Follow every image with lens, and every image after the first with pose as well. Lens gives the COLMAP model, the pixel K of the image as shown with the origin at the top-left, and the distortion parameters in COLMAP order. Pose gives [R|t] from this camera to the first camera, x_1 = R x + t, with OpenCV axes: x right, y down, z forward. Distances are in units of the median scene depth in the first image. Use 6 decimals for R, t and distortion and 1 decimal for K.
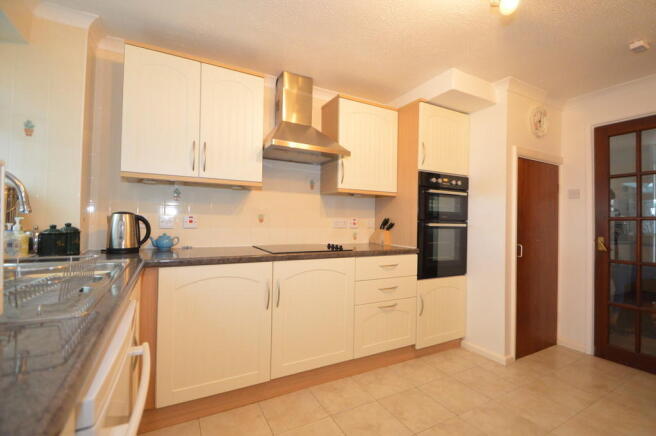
lens RADIAL K [[287.1, 0, 328.0], [0, 287.1, 218.0], [0, 0, 1]] dist [-0.000445, -0.000154]
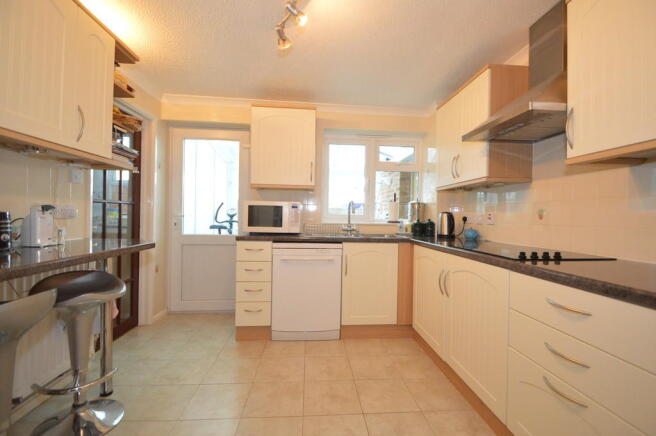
lens RADIAL K [[287.1, 0, 328.0], [0, 287.1, 218.0], [0, 0, 1]] dist [-0.000445, -0.000154]
pose [[-0.384023, -0.011090, -0.923257, 0.856322], [-0.008250, 0.999929, -0.008580, 0.027198], [0.923286, 0.004322, -0.384088, 0.877123]]
